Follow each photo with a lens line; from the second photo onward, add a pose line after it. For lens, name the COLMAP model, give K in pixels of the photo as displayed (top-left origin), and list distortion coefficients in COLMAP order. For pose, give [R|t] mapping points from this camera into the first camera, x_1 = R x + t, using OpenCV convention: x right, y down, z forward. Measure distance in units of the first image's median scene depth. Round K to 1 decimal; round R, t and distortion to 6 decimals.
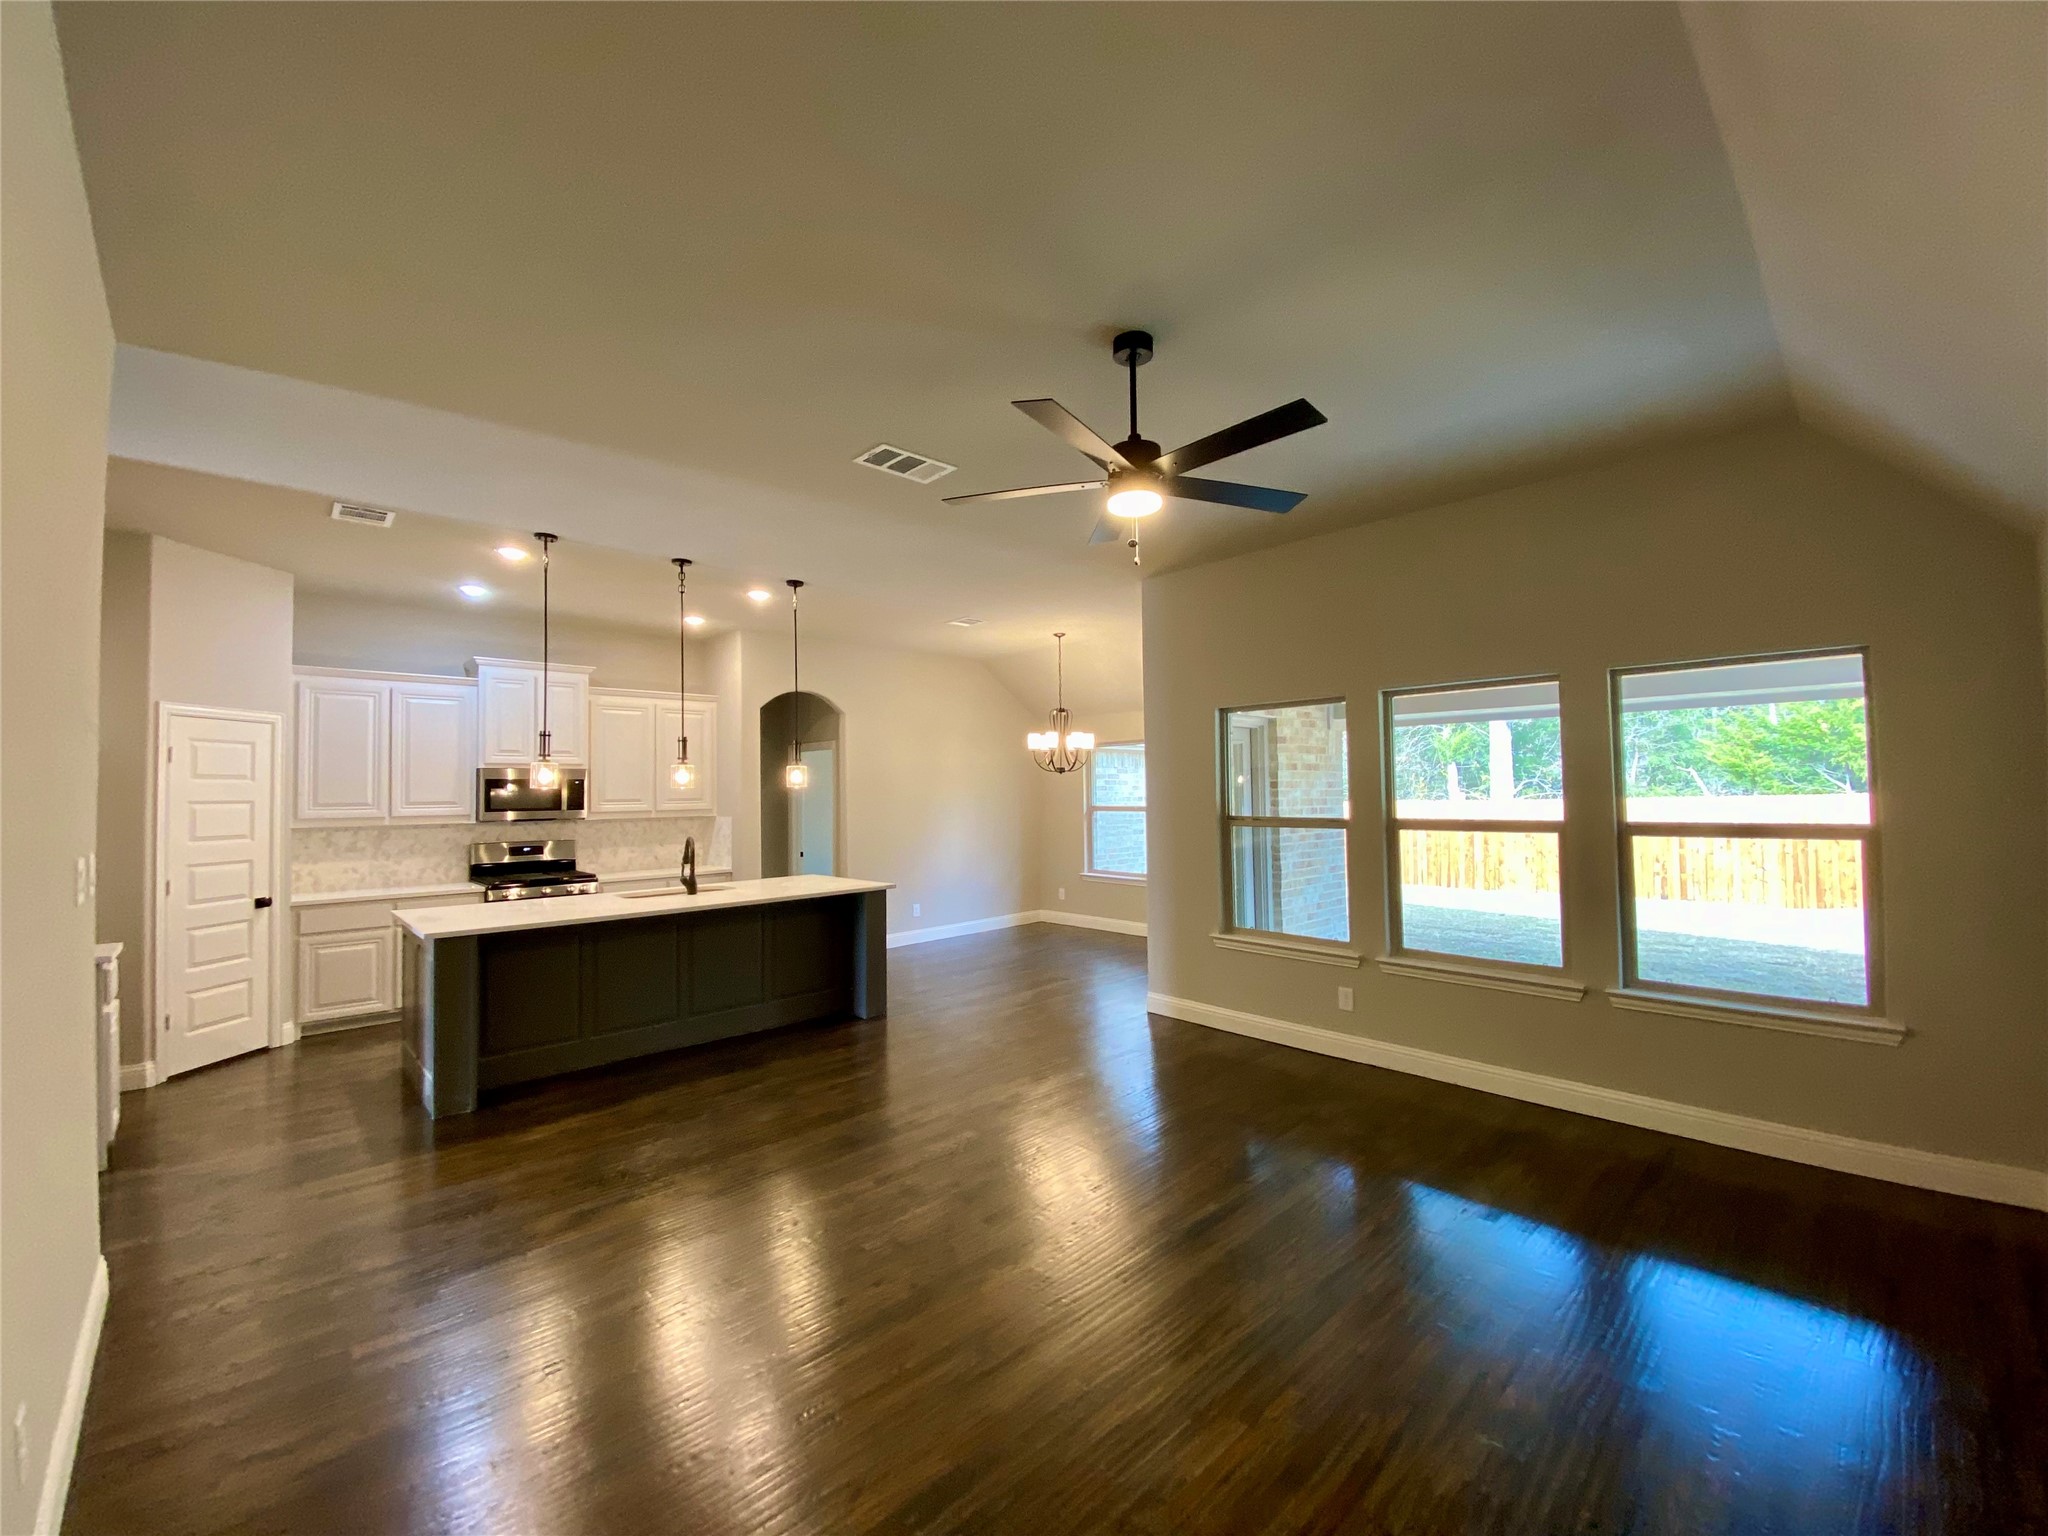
lens RADIAL K [[833.7, 0, 1037.1], [0, 833.7, 771.6], [0, 0, 1]] dist [0.001681, -0.000042]
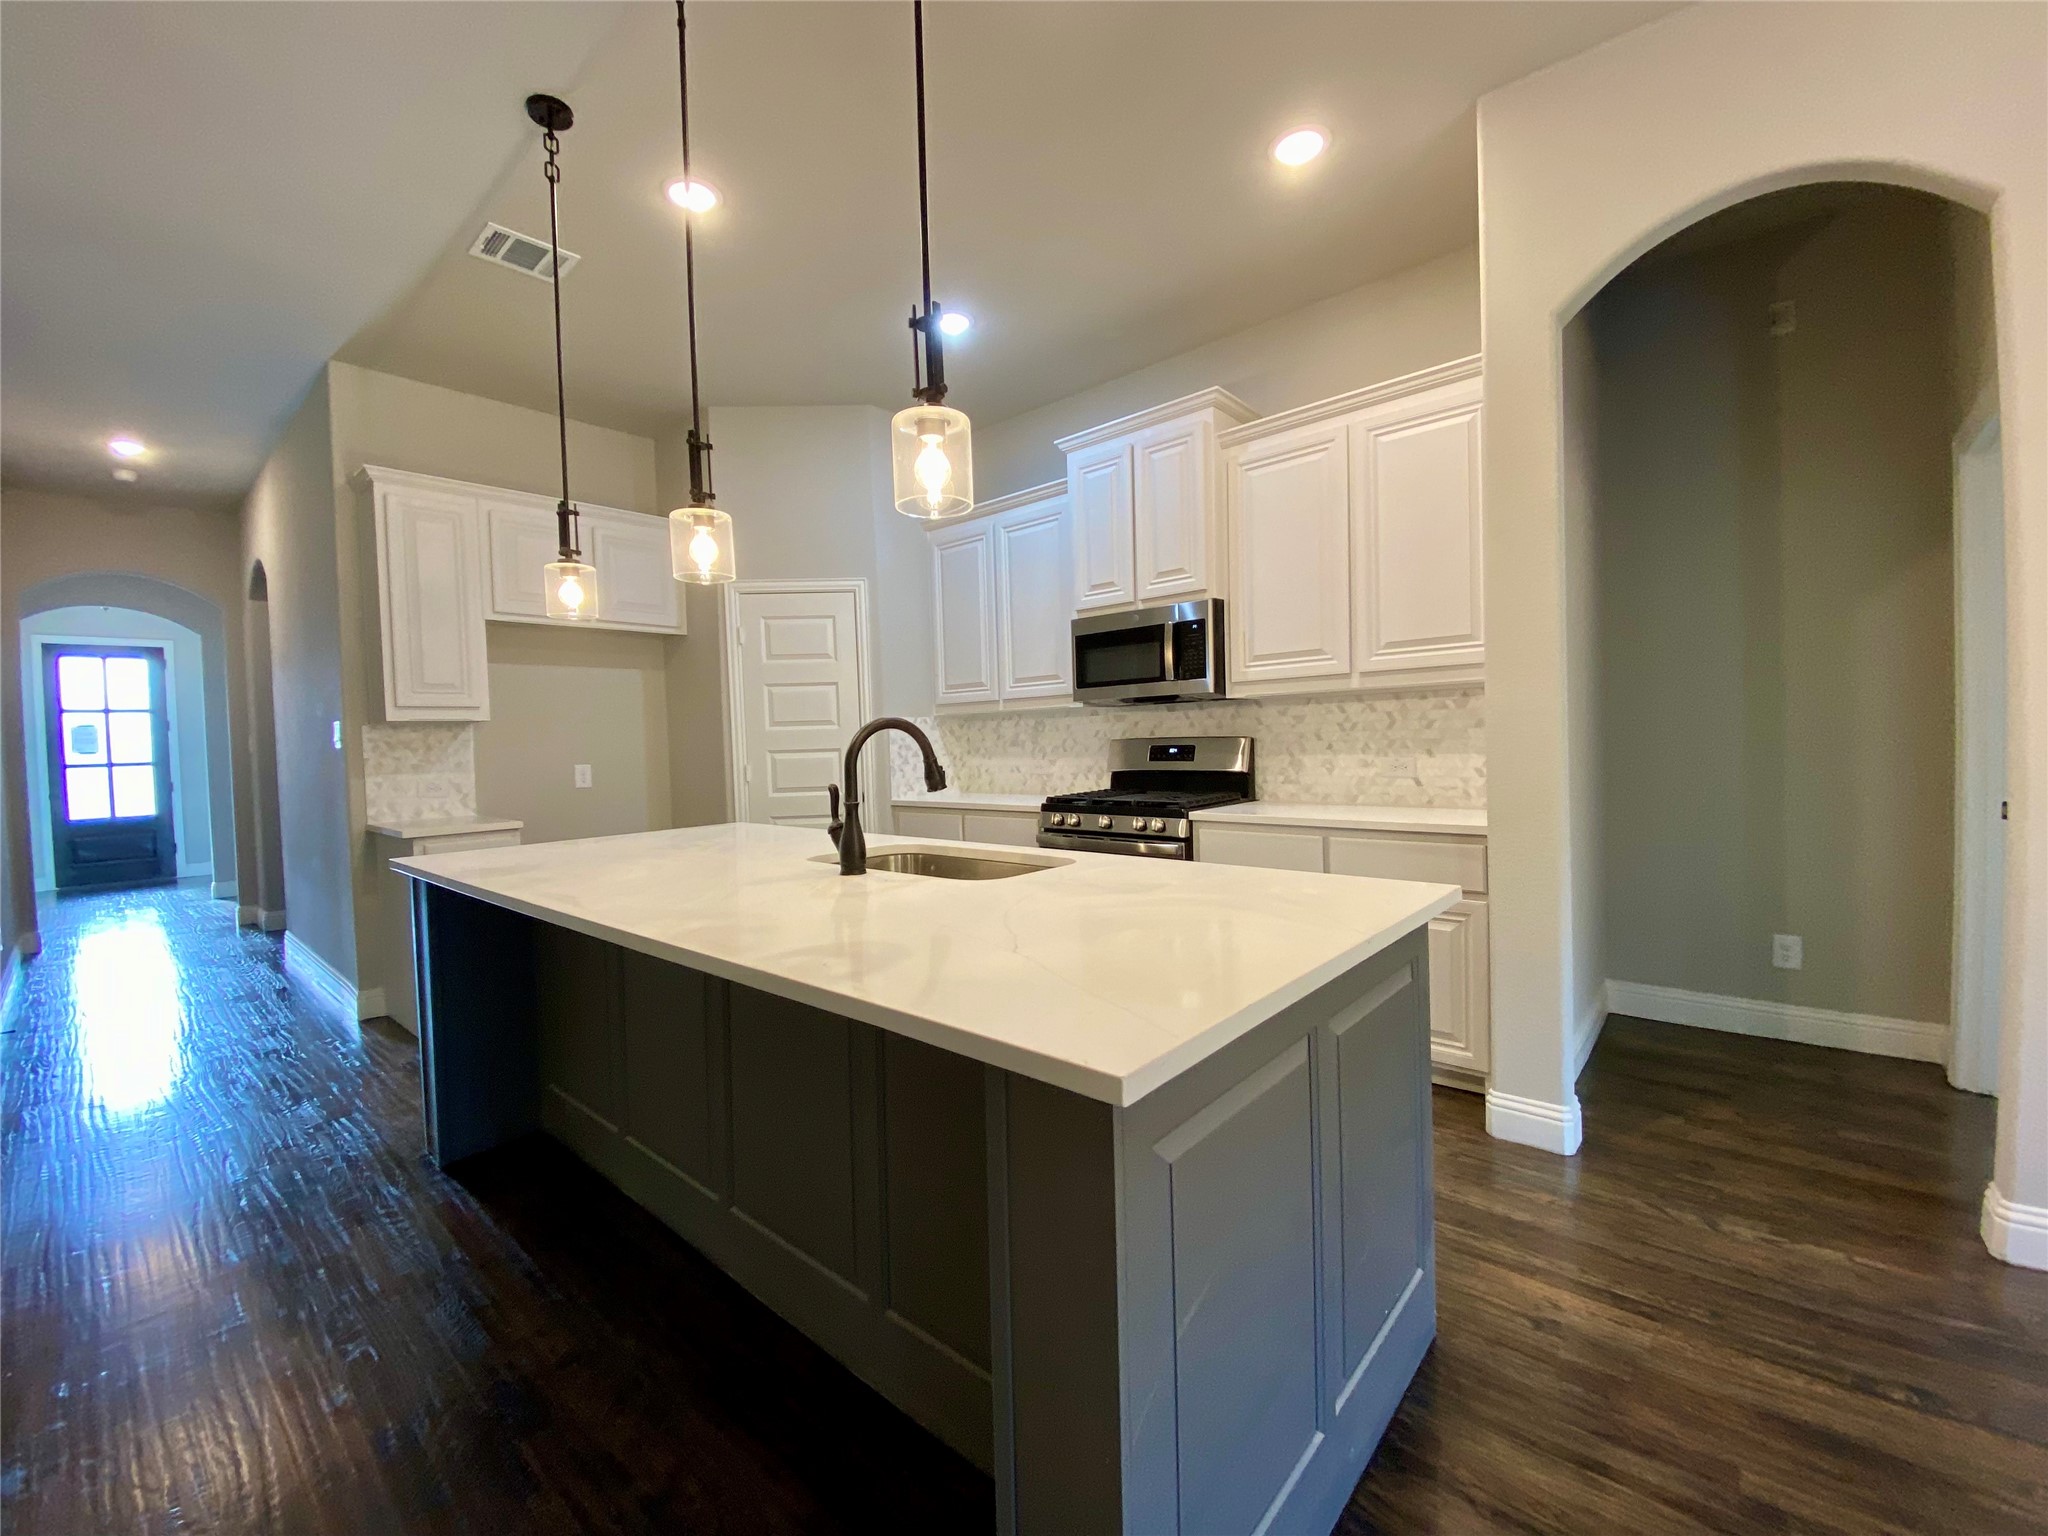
lens RADIAL K [[833.7, 0, 1019.5], [0, 833.7, 768.4], [0, 0, 1]] dist [0.001681, -0.000042]
pose [[0.062654, 0.043359, -0.997093, -0.034036], [0.054692, 0.997406, 0.046809, 0.078330], [0.996536, -0.057465, 0.060121, 0.930848]]
